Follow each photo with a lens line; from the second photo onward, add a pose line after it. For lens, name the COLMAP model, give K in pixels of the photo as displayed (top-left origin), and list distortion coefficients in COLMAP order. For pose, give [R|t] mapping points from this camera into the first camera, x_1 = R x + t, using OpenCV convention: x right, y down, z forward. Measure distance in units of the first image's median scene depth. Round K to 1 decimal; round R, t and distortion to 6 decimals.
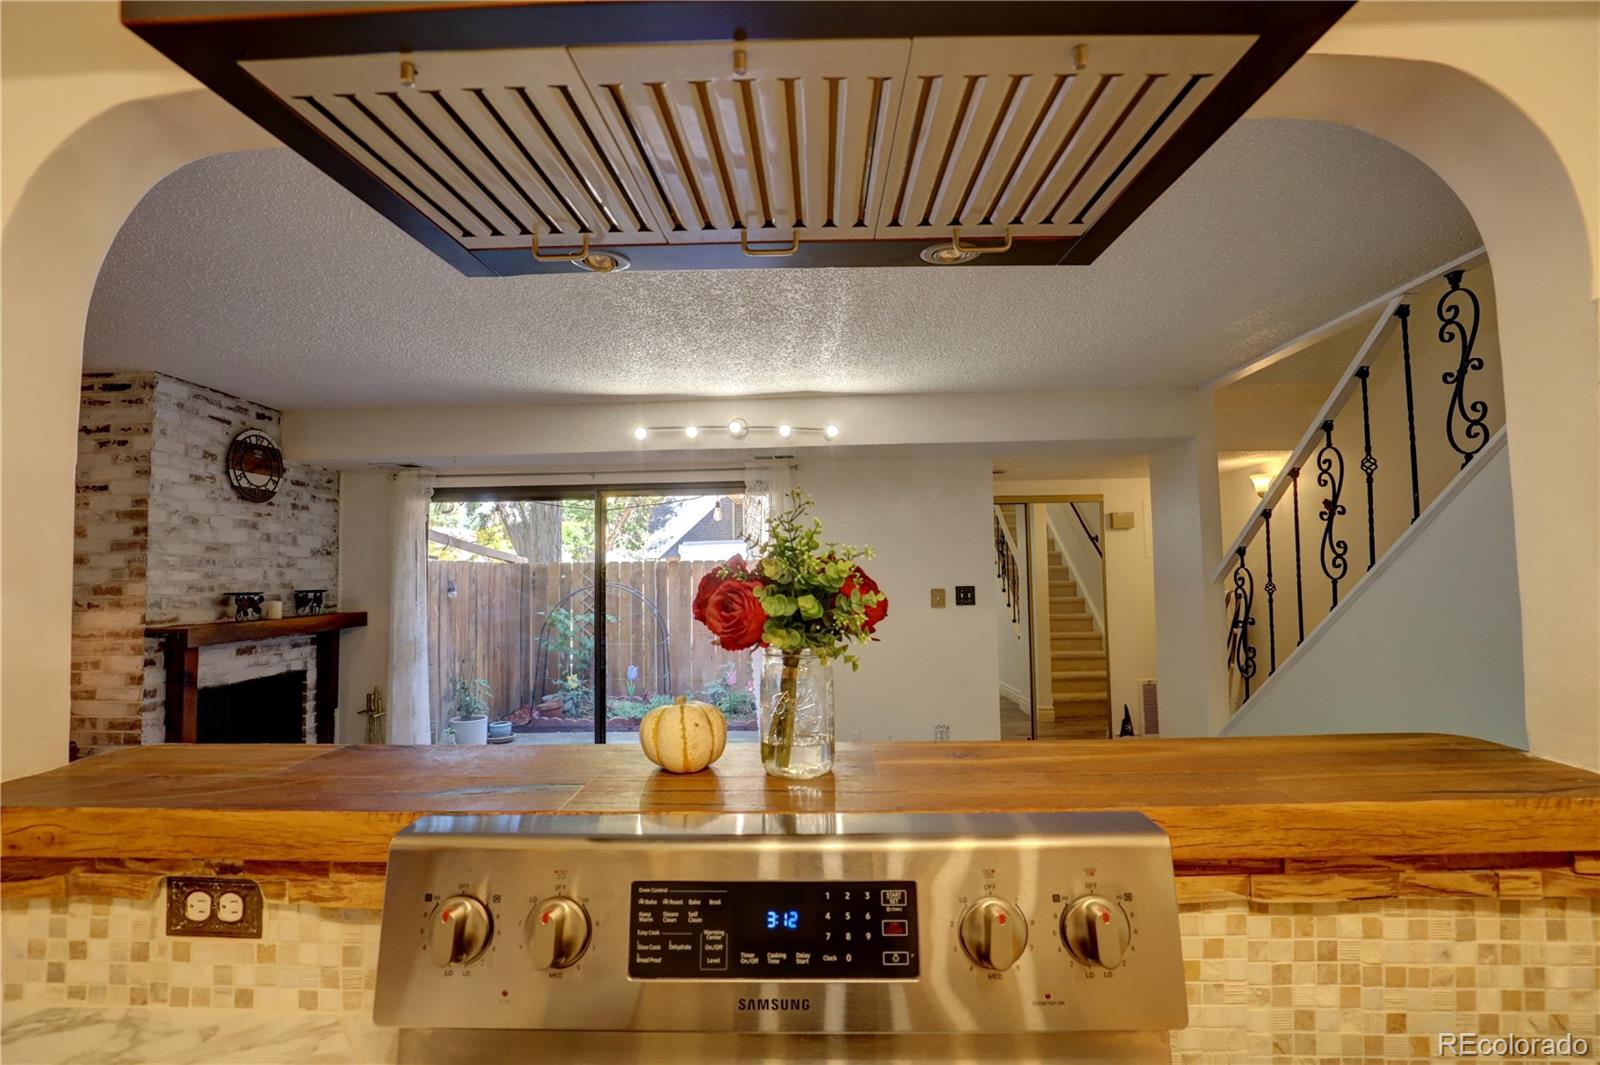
lens RADIAL K [[731.5, 0, 801.7], [0, 731.5, 528.2], [0, 0, 1]] dist [-0.040003, 0.008259]
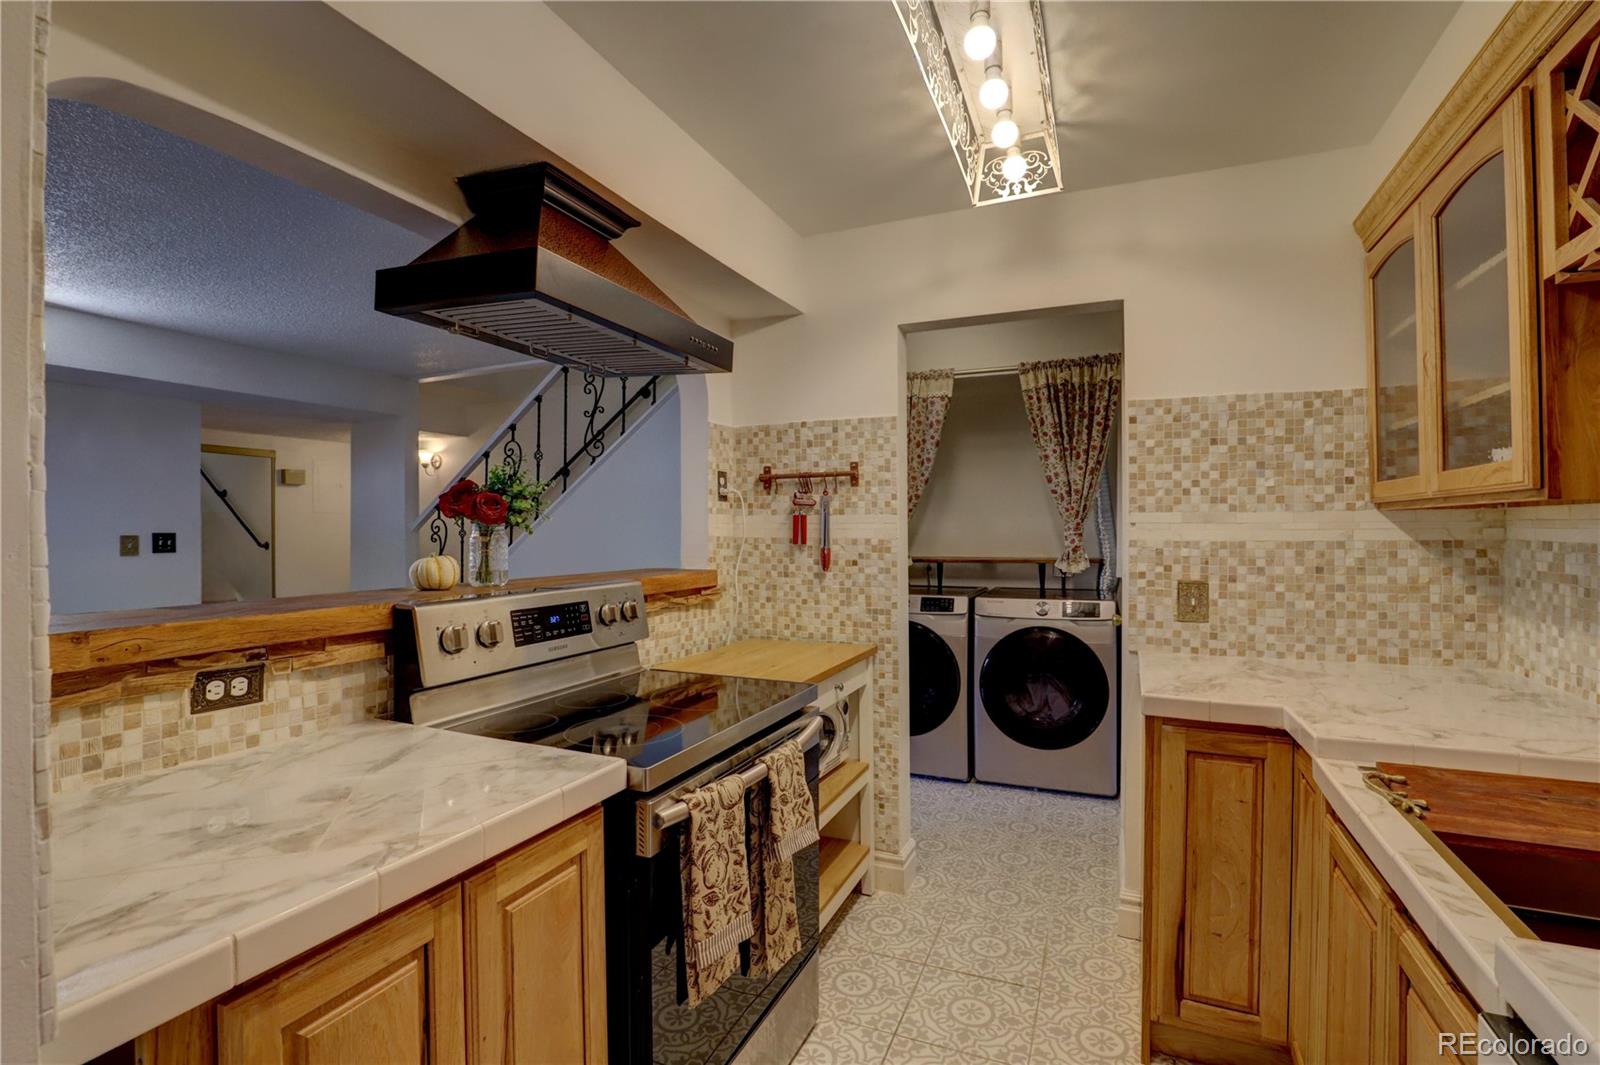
lens RADIAL K [[731.5, 0, 801.7], [0, 731.5, 528.2], [0, 0, 1]] dist [-0.040003, 0.008259]
pose [[0.379770, 0.016926, 0.924926, -0.440774], [-0.056315, 0.998401, 0.004852, 0.029733], [-0.923365, -0.053929, 0.380116, -0.169452]]
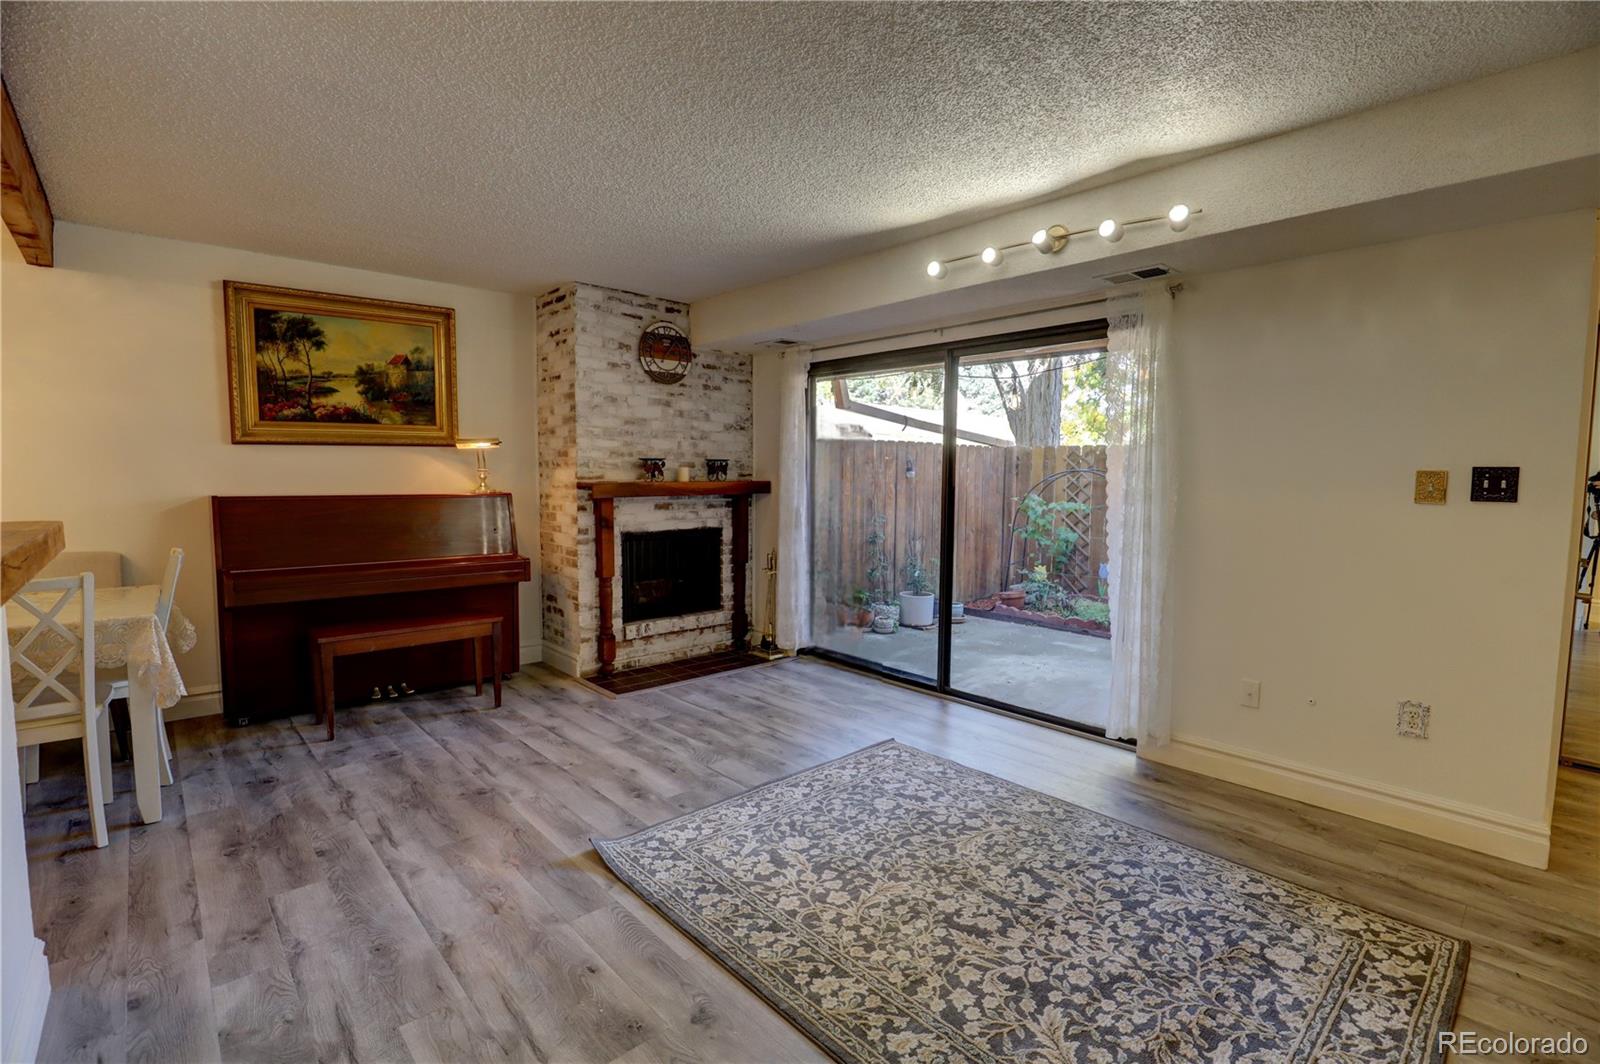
lens RADIAL K [[731.5, 0, 801.7], [0, 731.5, 527.7], [0, 0, 1]] dist [-0.040003, 0.008259]
pose [[0.691716, 0.076864, -0.718067, 0.342096], [0.025452, 0.991107, 0.130610, 0.057726], [0.721721, -0.108621, 0.683609, 0.359624]]
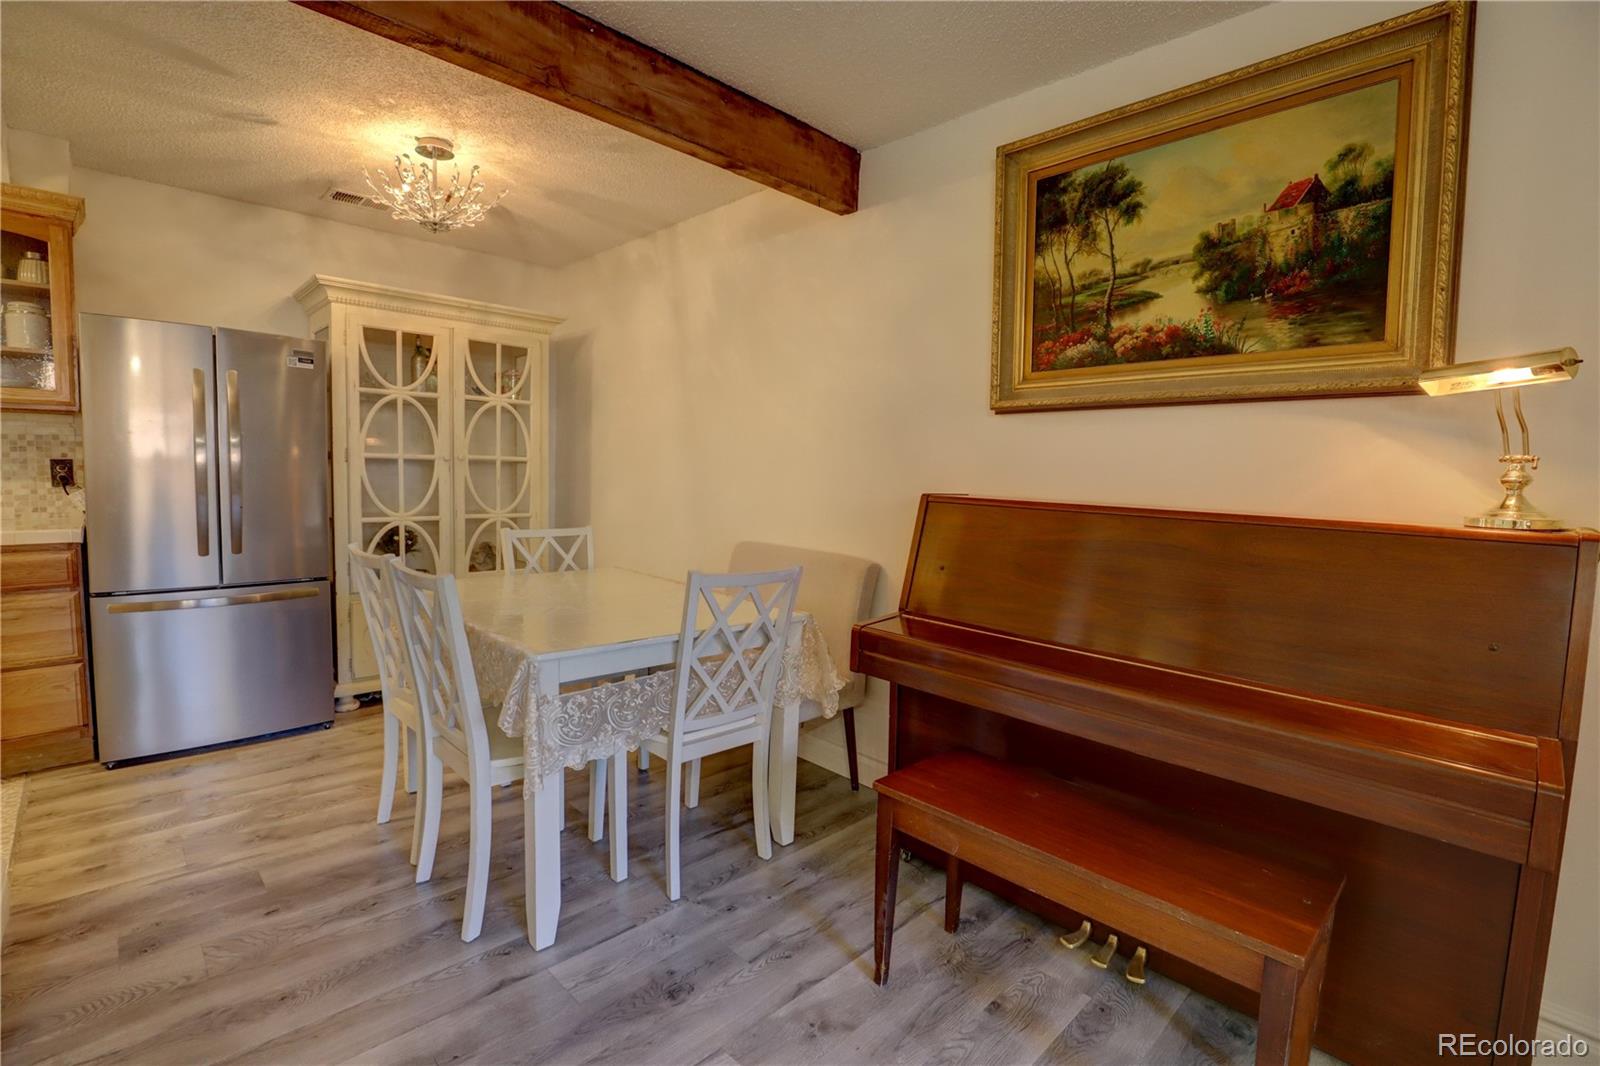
lens RADIAL K [[731.5, 0, 801.7], [0, 731.5, 528.7], [0, 0, 1]] dist [-0.040003, 0.008259]
pose [[-0.695340, 0.052379, -0.716770, -0.445713], [0.026209, 0.998525, 0.047542, 0.124540], [0.718203, 0.014272, -0.695687, 0.858447]]
